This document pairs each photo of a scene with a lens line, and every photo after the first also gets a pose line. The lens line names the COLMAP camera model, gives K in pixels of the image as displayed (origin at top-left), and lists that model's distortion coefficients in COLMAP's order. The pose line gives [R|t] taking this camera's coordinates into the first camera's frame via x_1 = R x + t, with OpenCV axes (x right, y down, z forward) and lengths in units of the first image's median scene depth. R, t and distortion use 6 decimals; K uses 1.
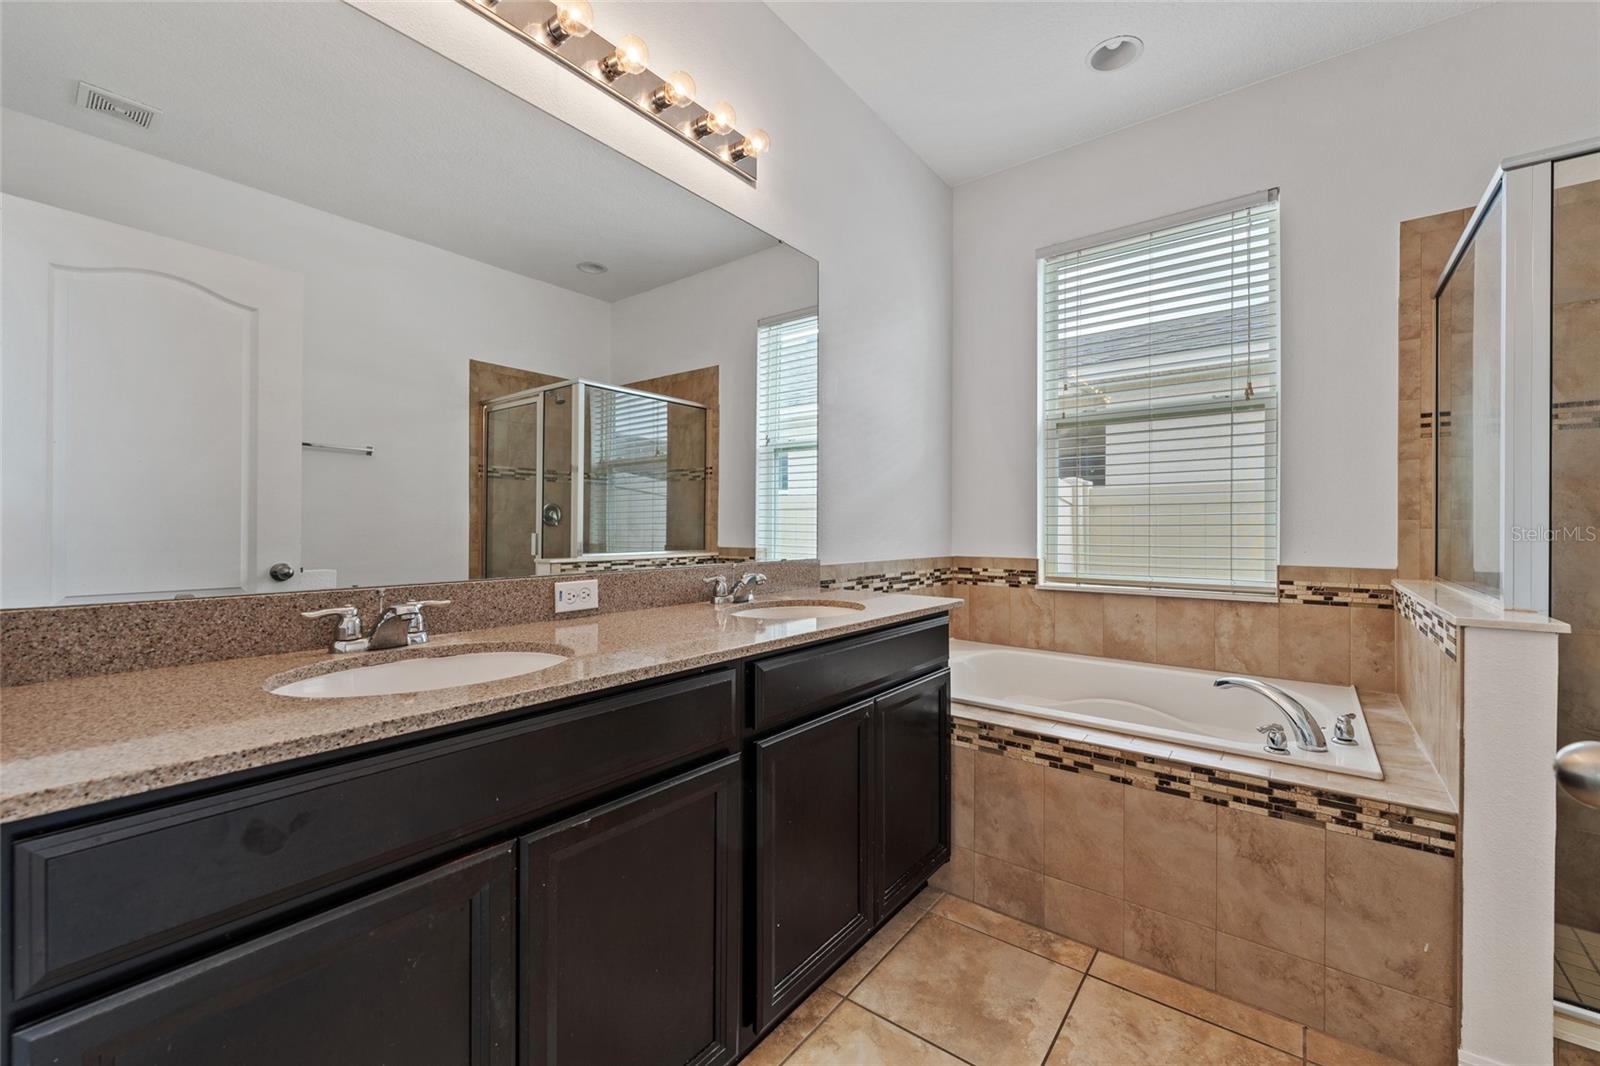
lens RADIAL K [[650.7, 0, 800.0], [0, 650.7, 533.0], [0, 0, 1]] dist [-0.001422, -0.000307]
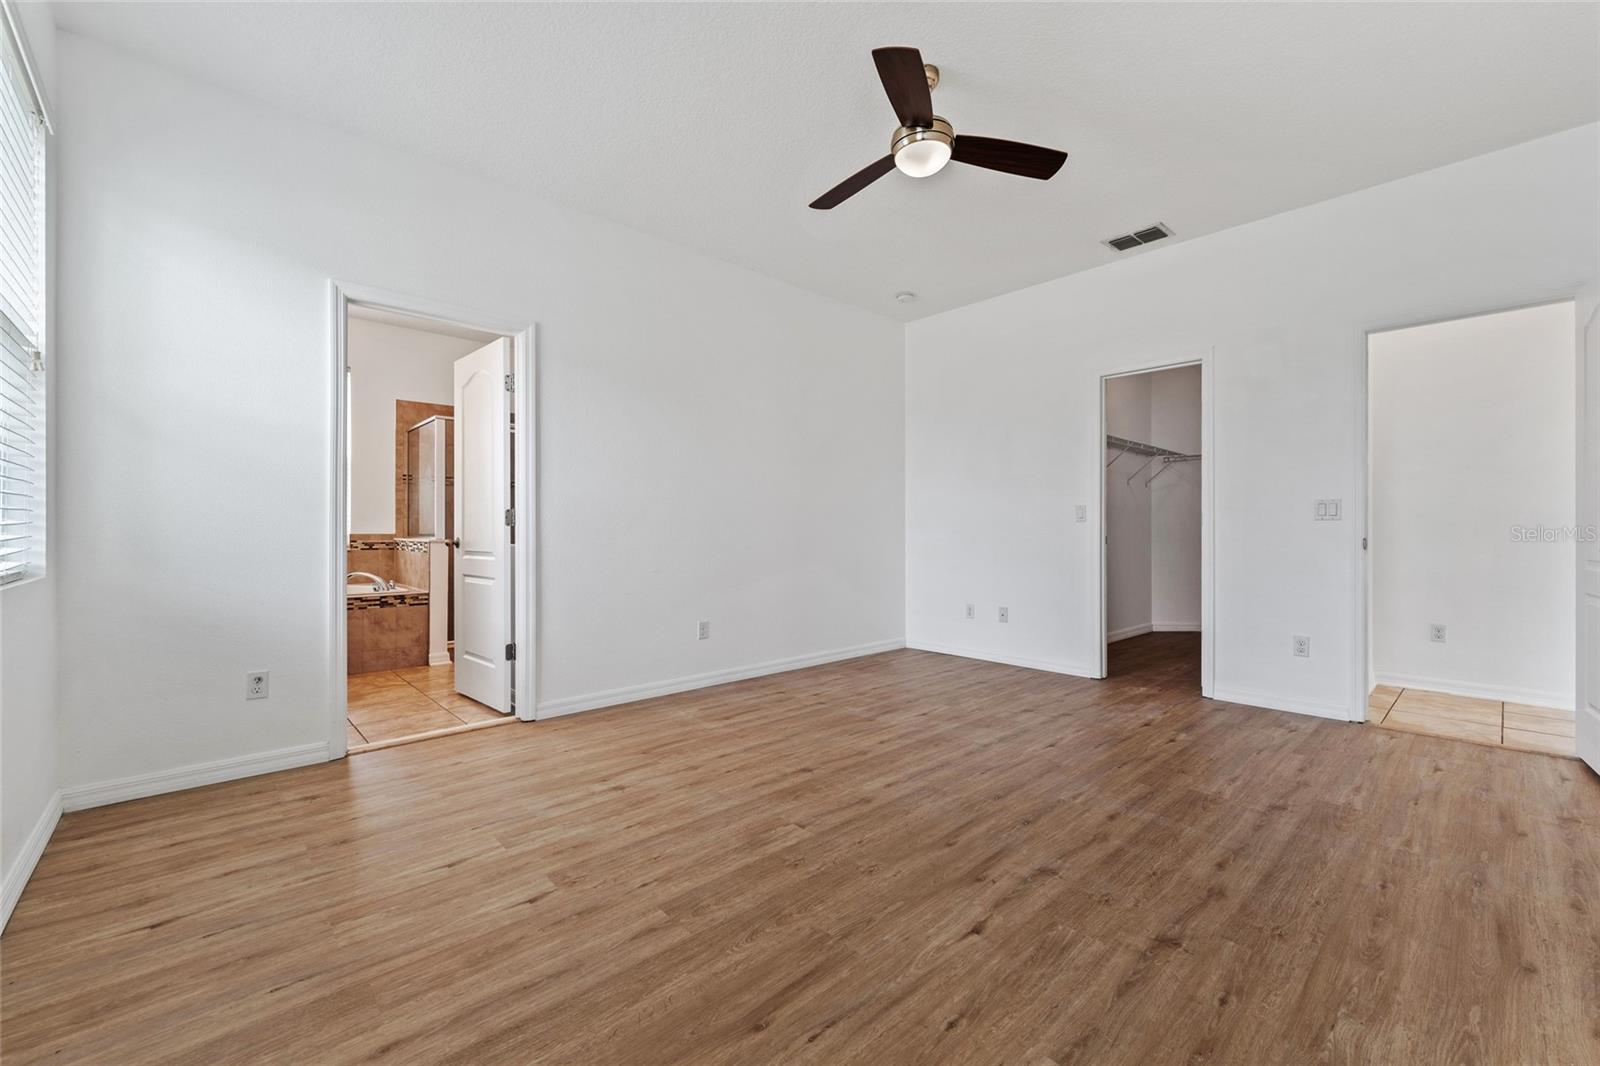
lens RADIAL K [[650.7, 0, 800.0], [0, 650.7, 533.0], [0, 0, 1]] dist [-0.001422, -0.000307]
pose [[0.170091, -0.002208, 0.985426, -1.428600], [0.001391, 0.999997, 0.002000, 0.051771], [-0.985427, 0.001030, 0.170093, -1.078514]]
